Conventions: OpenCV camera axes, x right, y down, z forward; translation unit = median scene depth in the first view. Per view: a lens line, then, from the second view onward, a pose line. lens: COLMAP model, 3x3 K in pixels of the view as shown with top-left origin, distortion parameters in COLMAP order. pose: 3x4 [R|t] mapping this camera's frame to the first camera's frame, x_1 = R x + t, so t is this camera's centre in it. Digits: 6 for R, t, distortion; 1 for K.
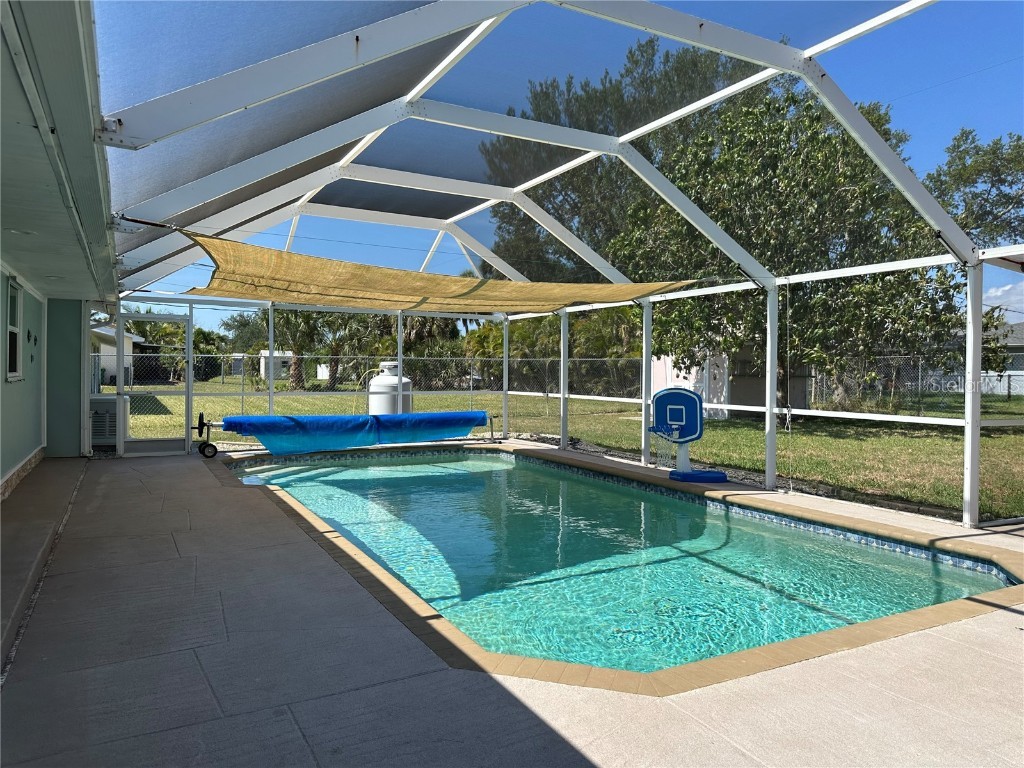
lens RADIAL K [[712.6, 0, 512.0], [0, 712.6, 384.0], [0, 0, 1]] dist [0.002344, 0.000768]
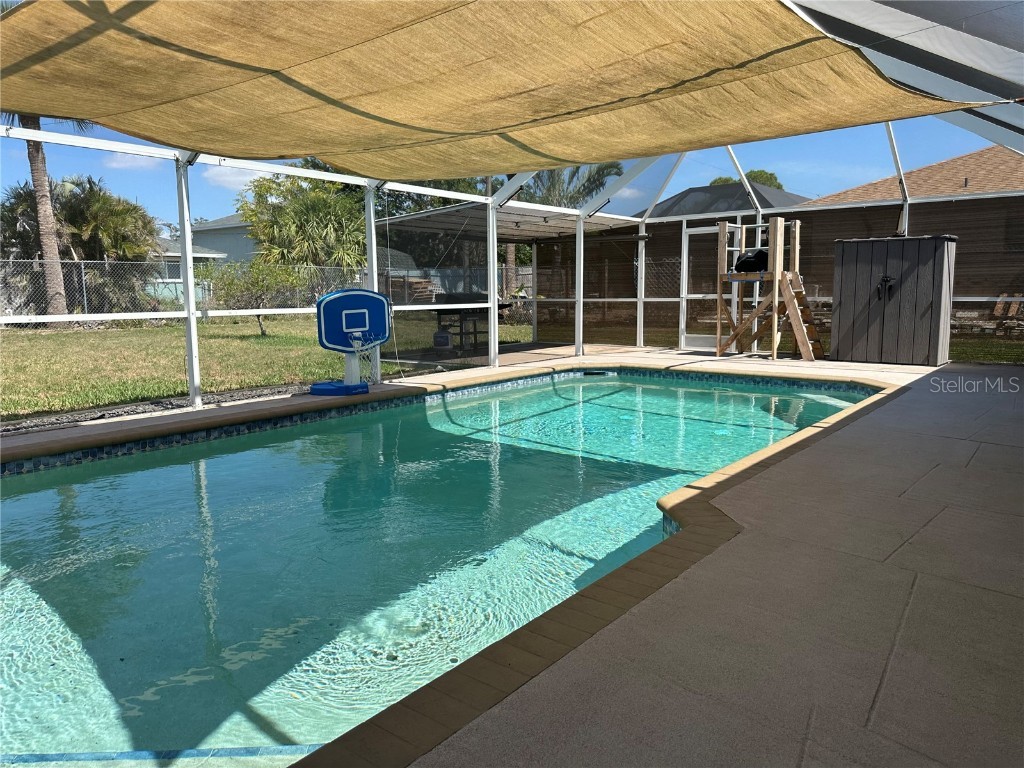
lens RADIAL K [[720.0, 0, 512.0], [0, 720.0, 384.0], [0, 0, 1]] dist [0.085417, -0.119367]
pose [[-0.433162, -0.114992, 0.893950, -0.797188], [0.020627, 0.990303, 0.137381, 0.002992], [-0.901080, 0.077948, -0.426590, 1.467597]]
